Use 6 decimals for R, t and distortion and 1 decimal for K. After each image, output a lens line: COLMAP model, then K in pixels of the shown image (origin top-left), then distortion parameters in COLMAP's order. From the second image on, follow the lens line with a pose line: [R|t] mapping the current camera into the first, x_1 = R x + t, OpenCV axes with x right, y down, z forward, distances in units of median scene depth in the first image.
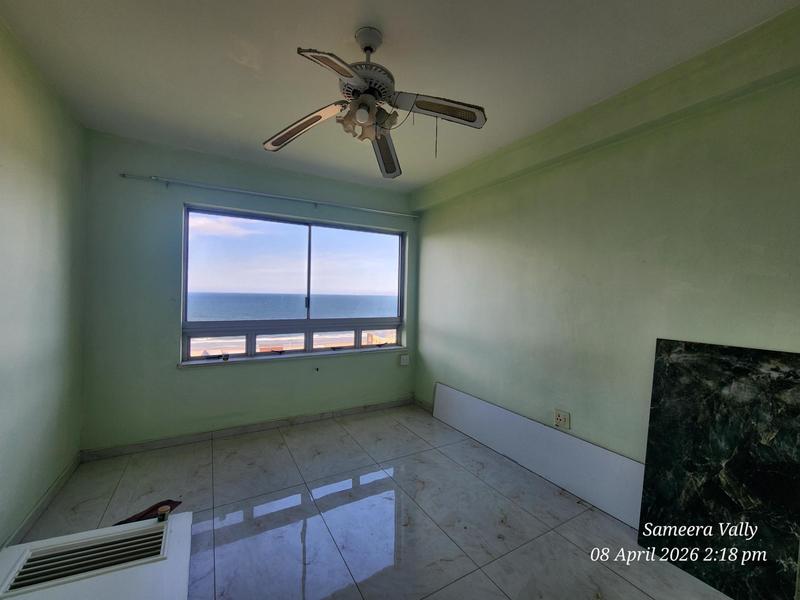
lens RADIAL K [[323.2, 0, 397.6], [0, 323.2, 299.3], [0, 0, 1]] dist [-0.000790, -0.000138]
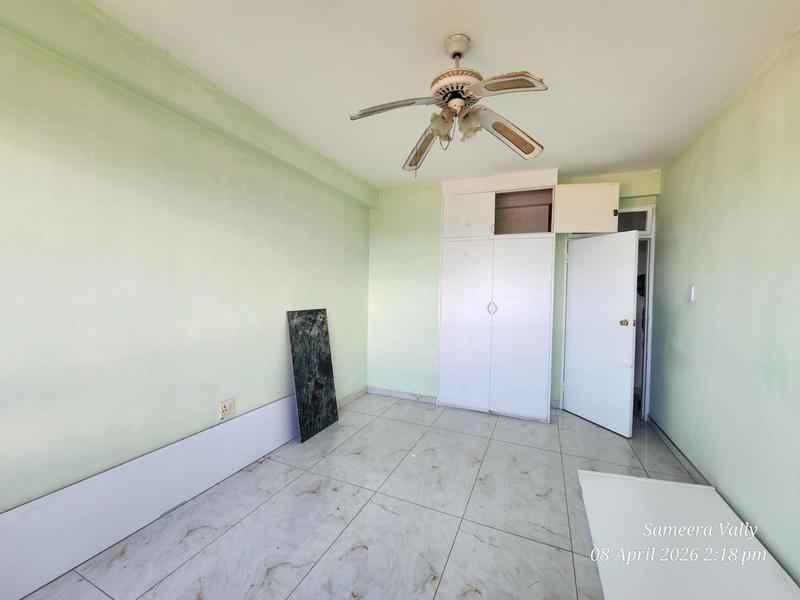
lens RADIAL K [[321.2, 0, 398.2], [0, 321.2, 297.5], [0, 0, 1]] dist [0.000944, 0.000168]
pose [[-0.581197, -0.054931, 0.811906, -0.785982], [-0.025885, 0.998462, 0.049023, -0.032859], [-0.813351, 0.007475, -0.581726, 1.599772]]
